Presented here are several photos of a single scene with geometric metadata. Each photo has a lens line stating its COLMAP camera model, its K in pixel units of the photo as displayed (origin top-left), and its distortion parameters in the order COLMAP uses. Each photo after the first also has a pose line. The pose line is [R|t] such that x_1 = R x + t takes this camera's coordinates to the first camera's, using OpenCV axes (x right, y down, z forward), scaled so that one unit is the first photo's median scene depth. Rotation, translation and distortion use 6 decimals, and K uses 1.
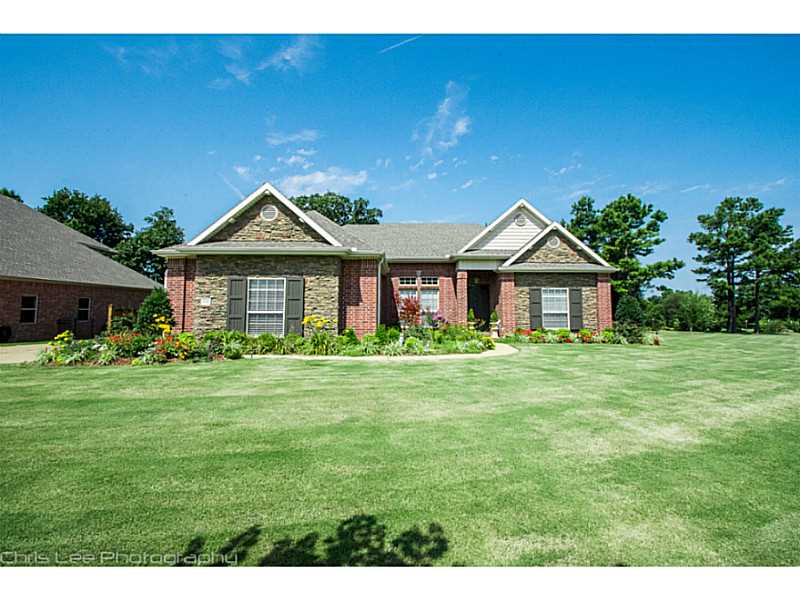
lens RADIAL K [[365.6, 0, 402.7], [0, 365.6, 279.1], [0, 0, 1]] dist [0.000997, -0.009990]
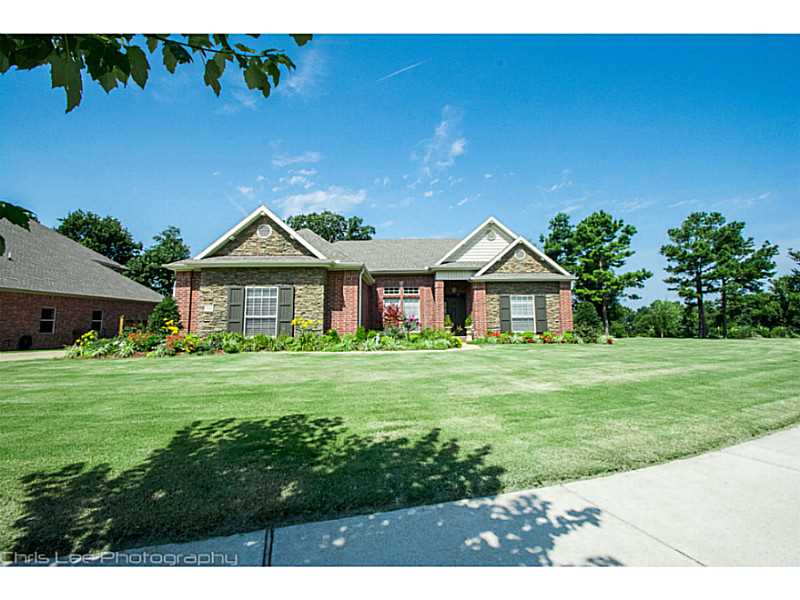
lens RADIAL K [[357.0, 0, 404.4], [0, 357.0, 280.0], [0, 0, 1]] dist [-0.001074, -0.009411]
pose [[0.999937, -0.010324, 0.004438, 0.051307], [0.010488, 0.999203, -0.038503, 0.015905], [-0.004037, 0.038547, 0.999249, -0.090267]]
